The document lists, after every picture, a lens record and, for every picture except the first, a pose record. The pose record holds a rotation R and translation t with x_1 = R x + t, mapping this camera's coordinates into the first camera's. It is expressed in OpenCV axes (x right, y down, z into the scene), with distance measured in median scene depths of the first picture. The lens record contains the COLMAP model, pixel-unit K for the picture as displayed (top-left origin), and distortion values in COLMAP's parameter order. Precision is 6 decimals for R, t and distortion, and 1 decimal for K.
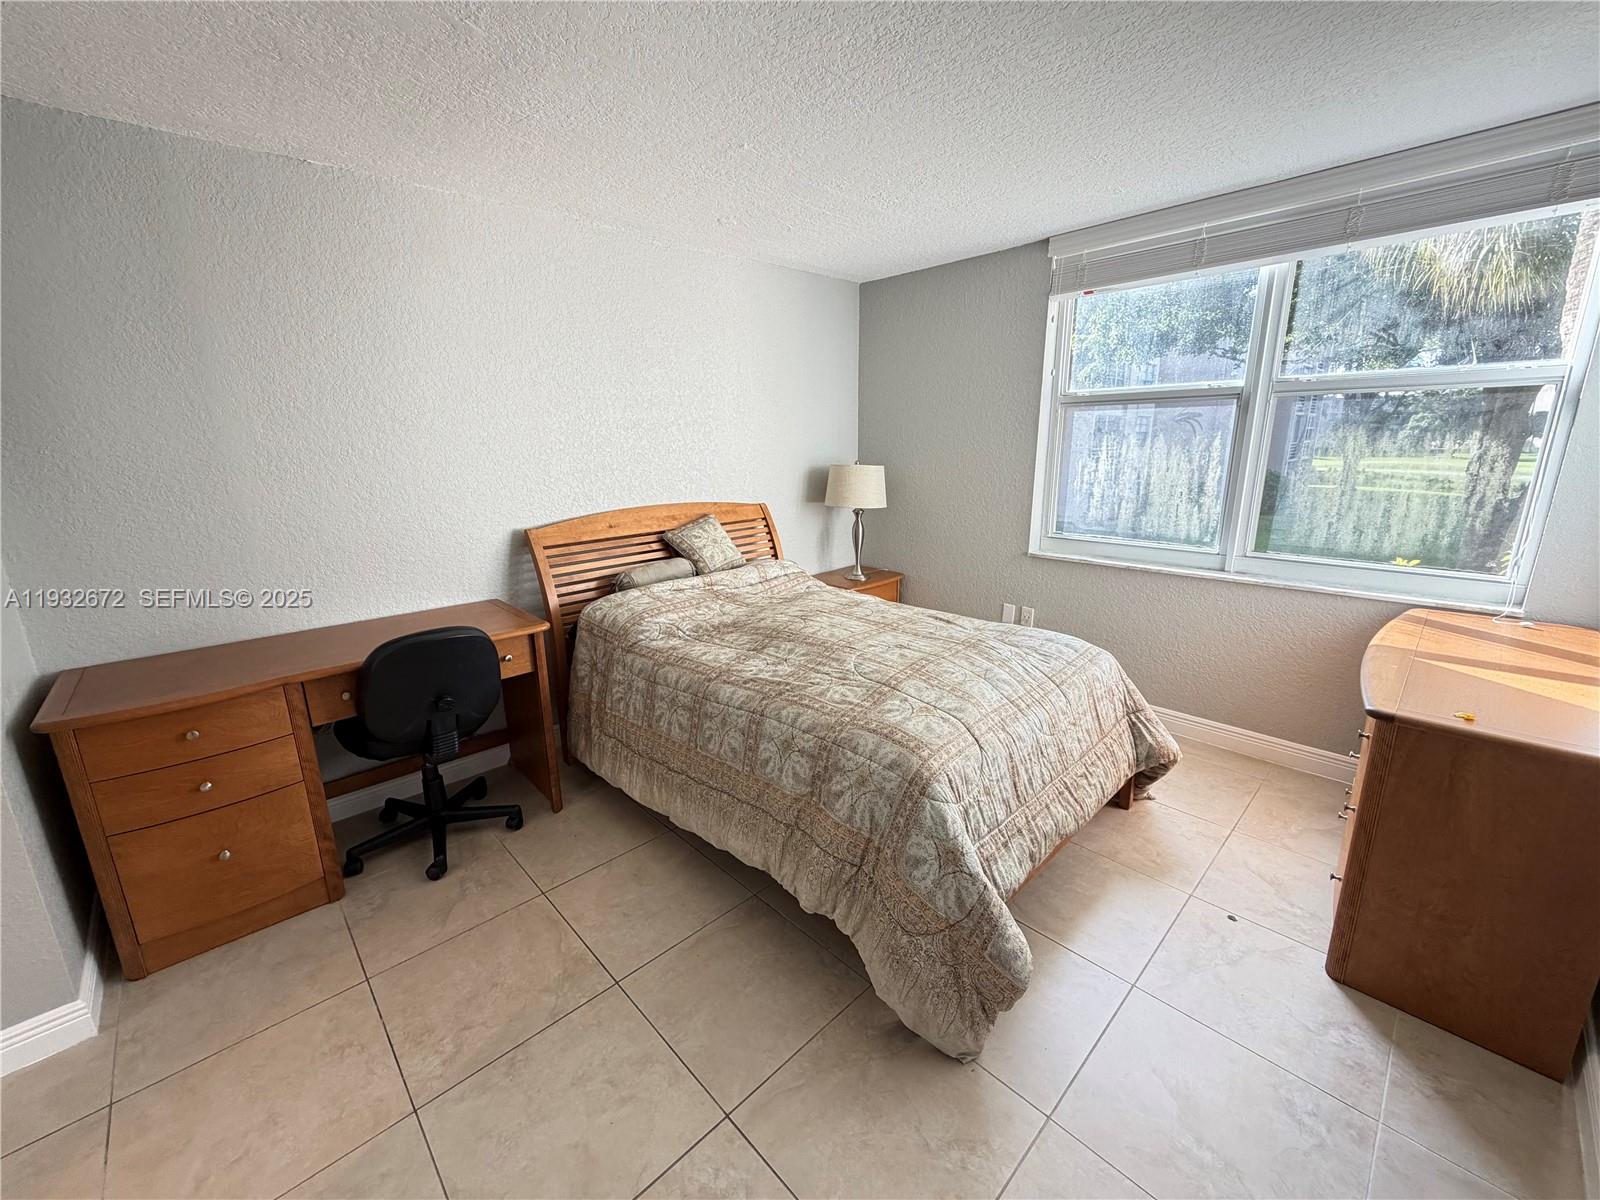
lens RADIAL K [[637.3, 0, 789.4], [0, 637.3, 593.7], [0, 0, 1]] dist [-0.000098, -0.000072]
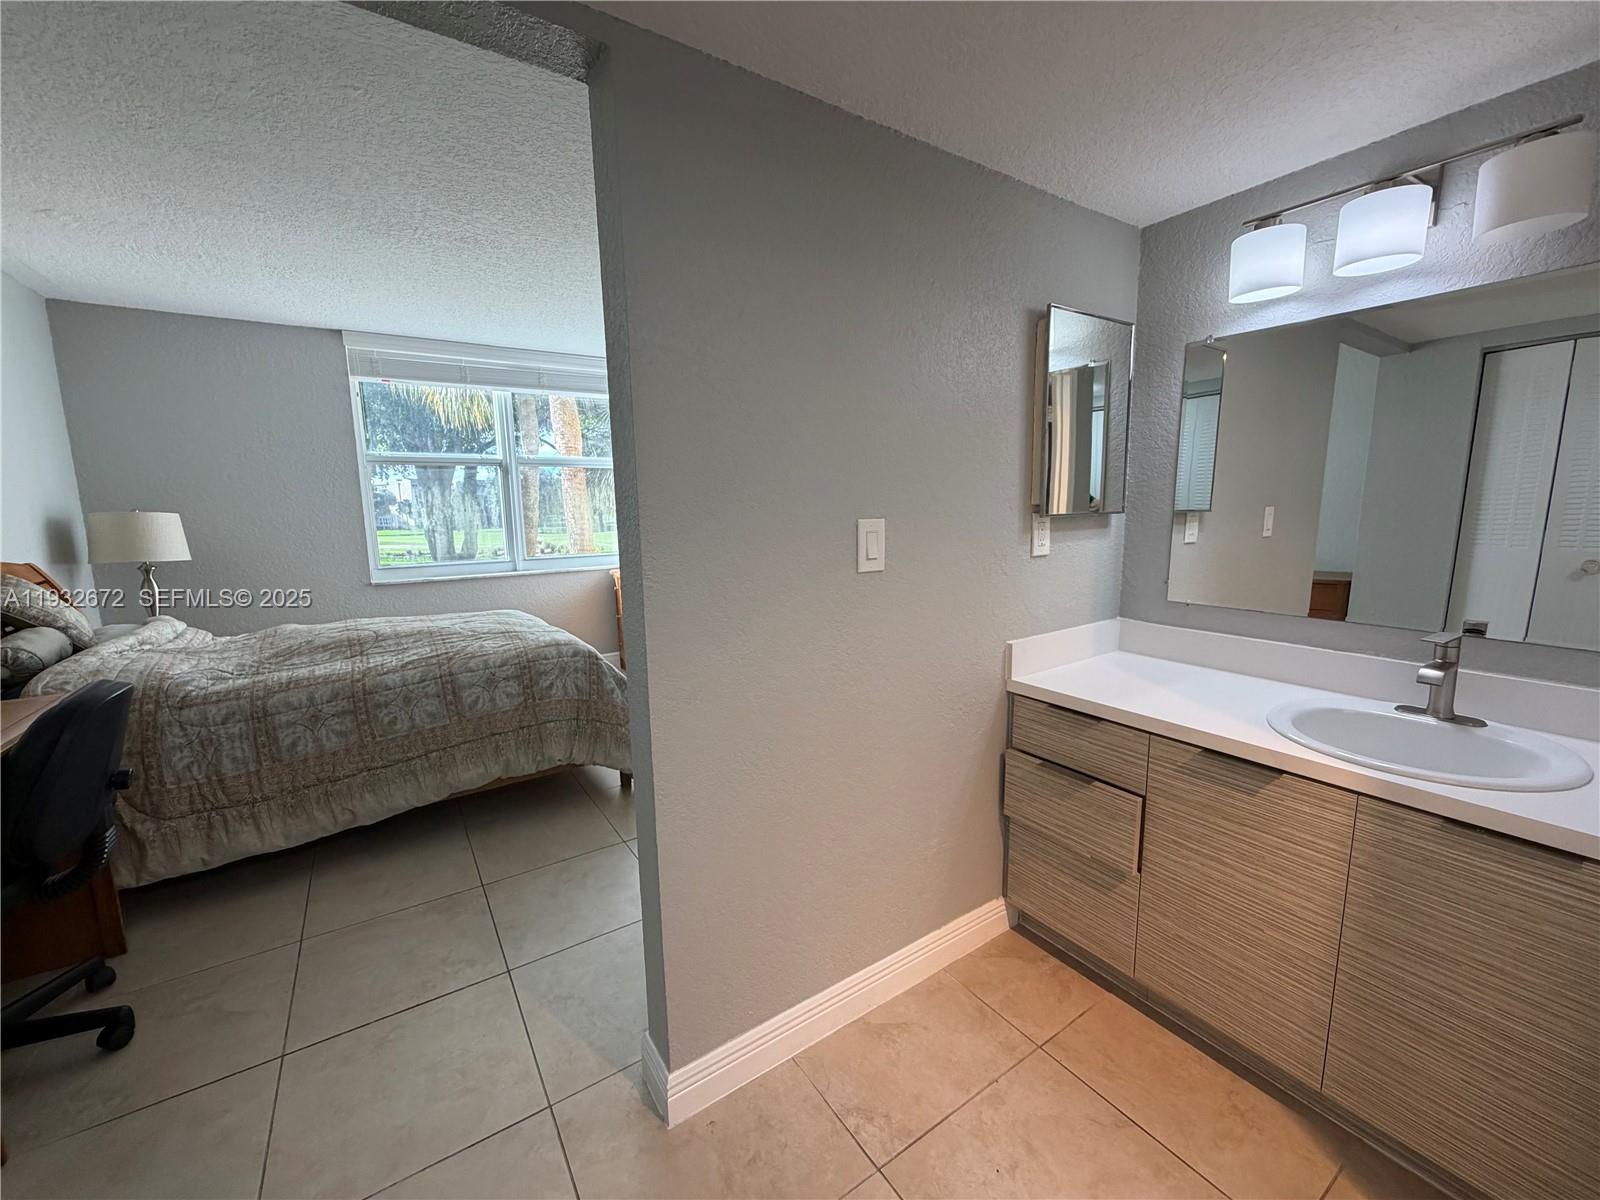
lens RADIAL K [[637.3, 0, 793.7], [0, 637.3, 598.4], [0, 0, 1]] dist [-0.000098, -0.000072]
pose [[0.169832, -0.129694, 0.976902, -0.997790], [0.245261, 0.965674, 0.085565, 0.084266], [-0.954465, 0.225065, 0.195811, 0.037332]]
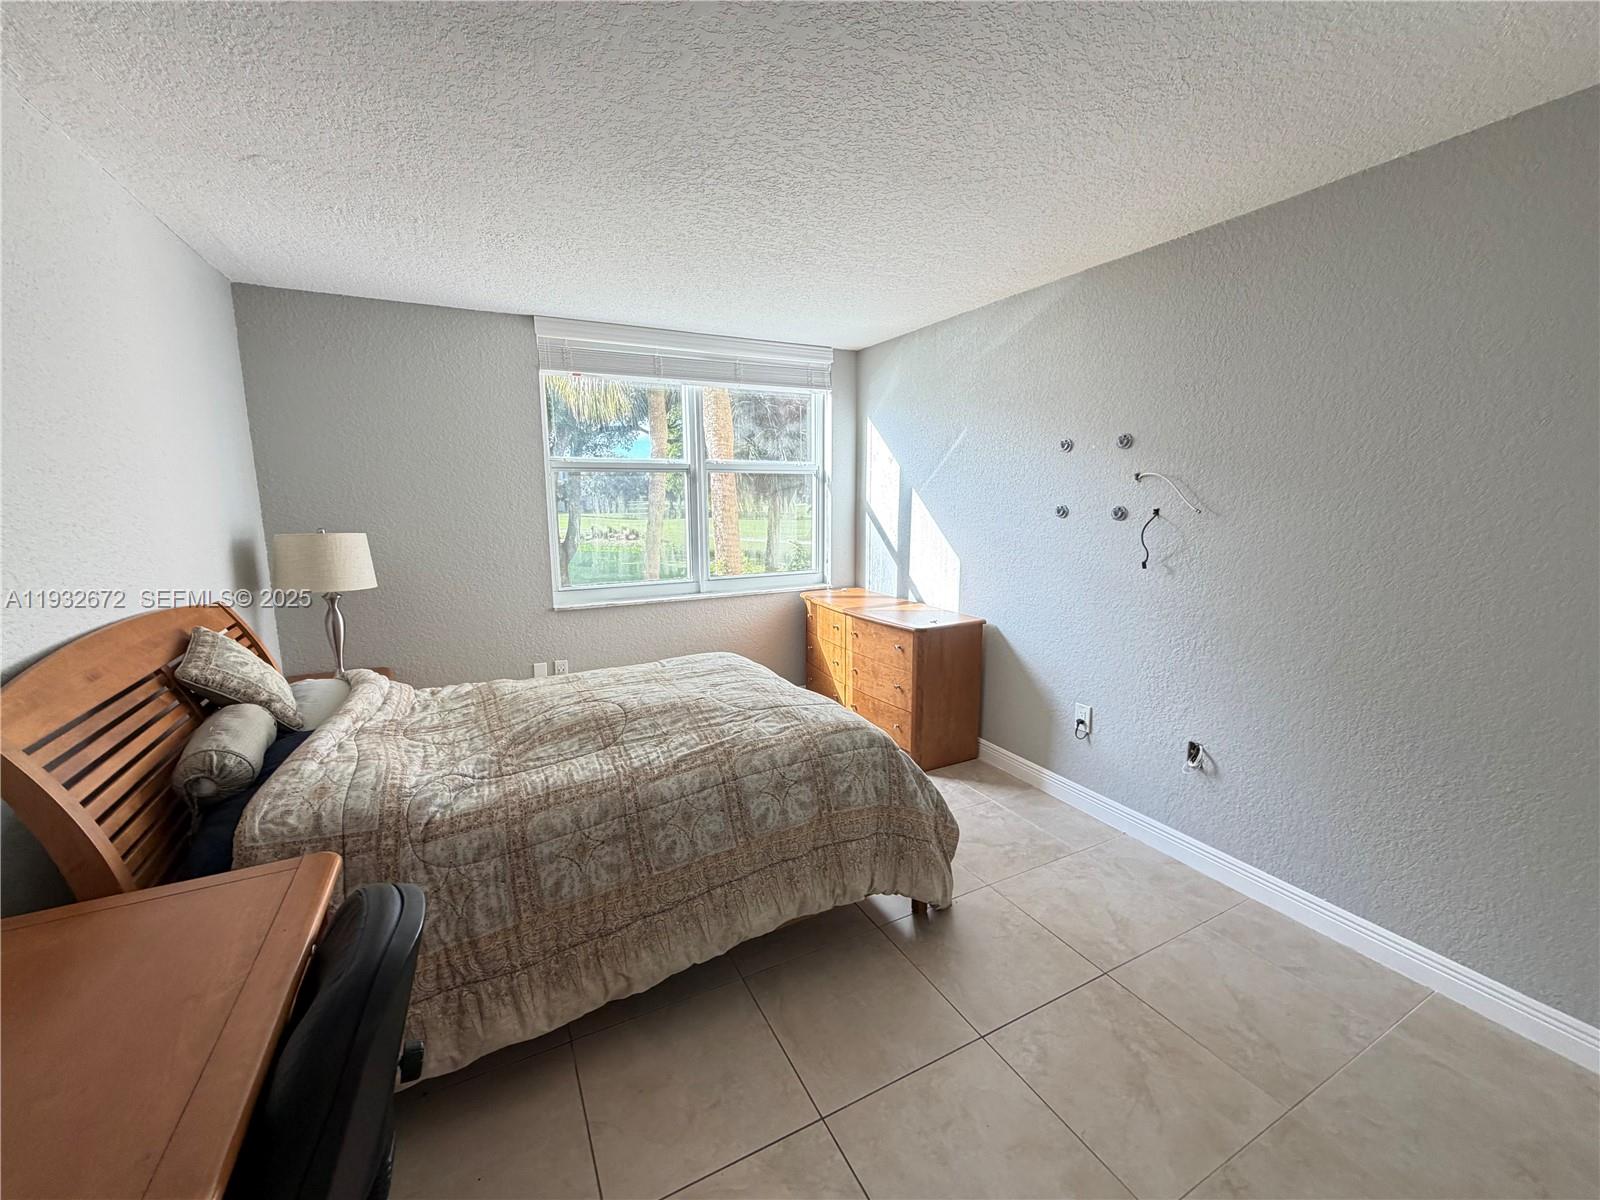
lens RADIAL K [[637.3, 0, 795.2], [0, 637.3, 598.1], [0, 0, 1]] dist [-0.000098, -0.000072]
pose [[0.278175, -0.140380, 0.950217, -0.757138], [0.226259, 0.971002, 0.077213, -0.108378], [-0.933502, 0.193517, 0.301871, 0.487575]]
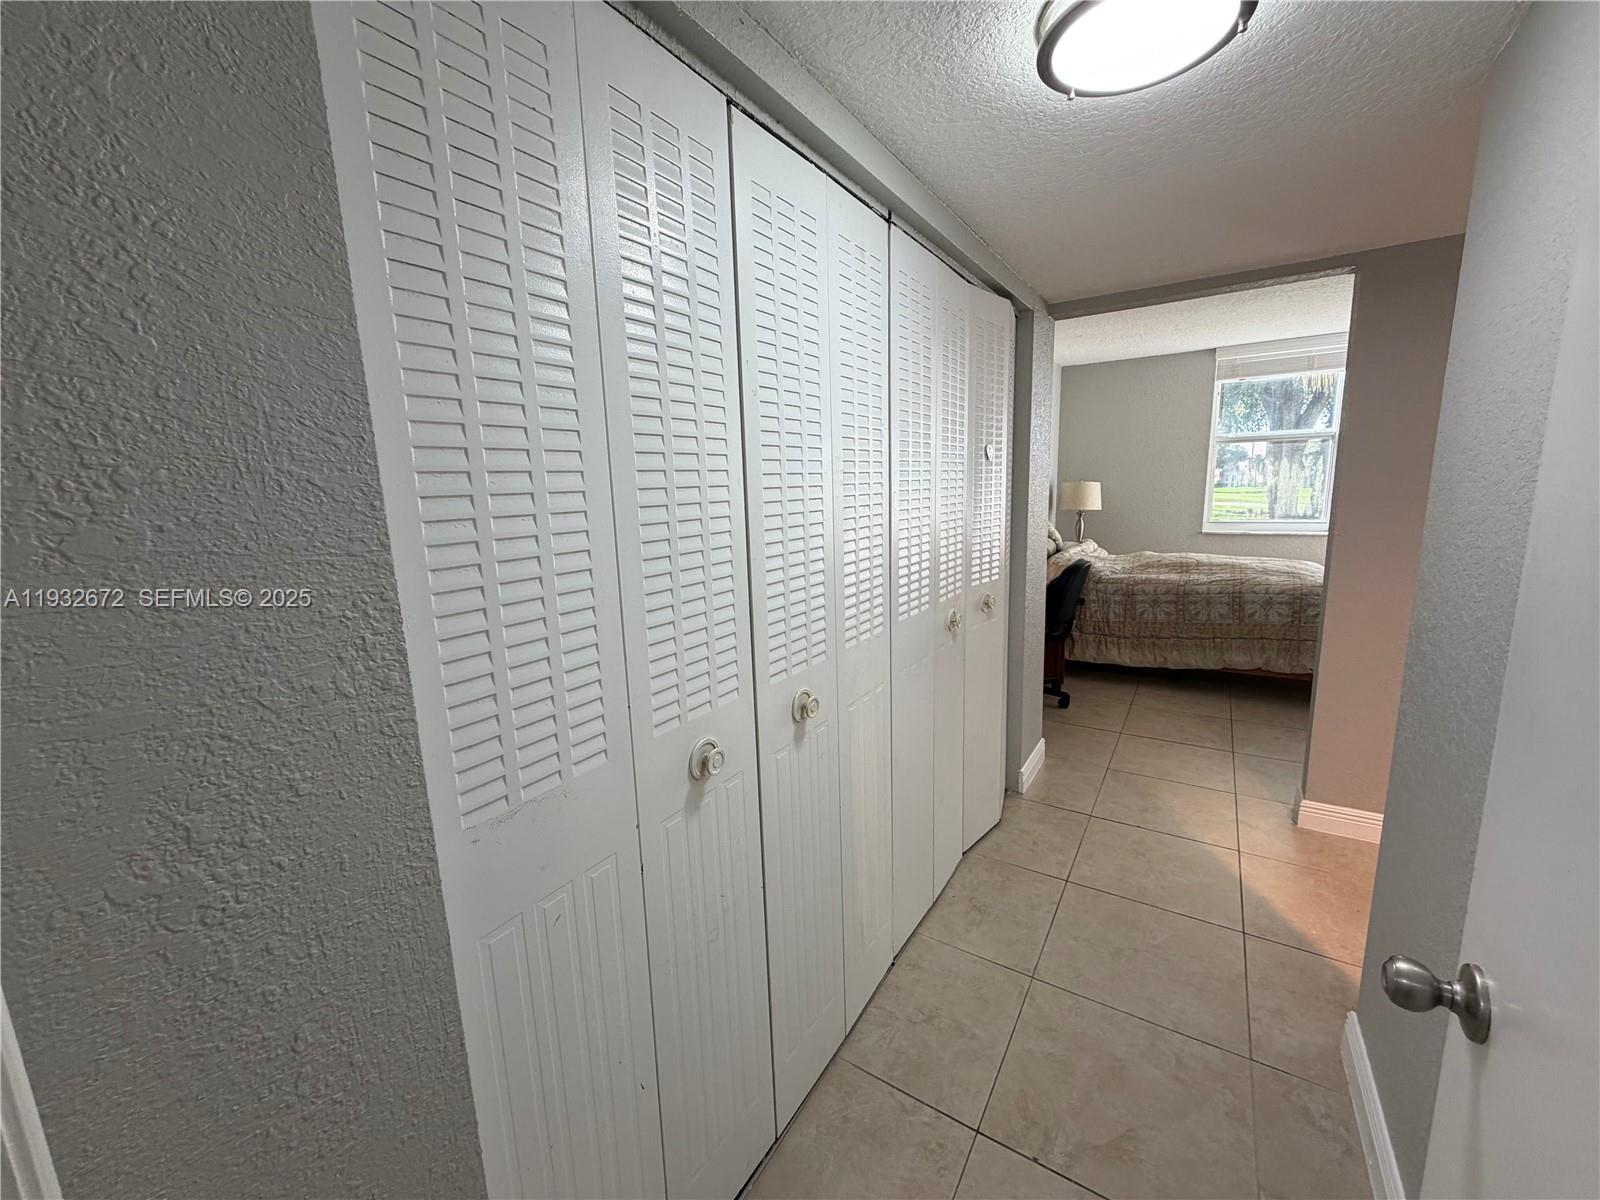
lens RADIAL K [[637.3, 0, 798.3], [0, 637.3, 600.5], [0, 0, 1]] dist [-0.000098, -0.000072]
pose [[0.970228, -0.058949, 0.234910, -1.559673], [0.072913, 0.996023, -0.051203, 0.181777], [-0.230958, 0.066807, 0.970667, -0.506958]]
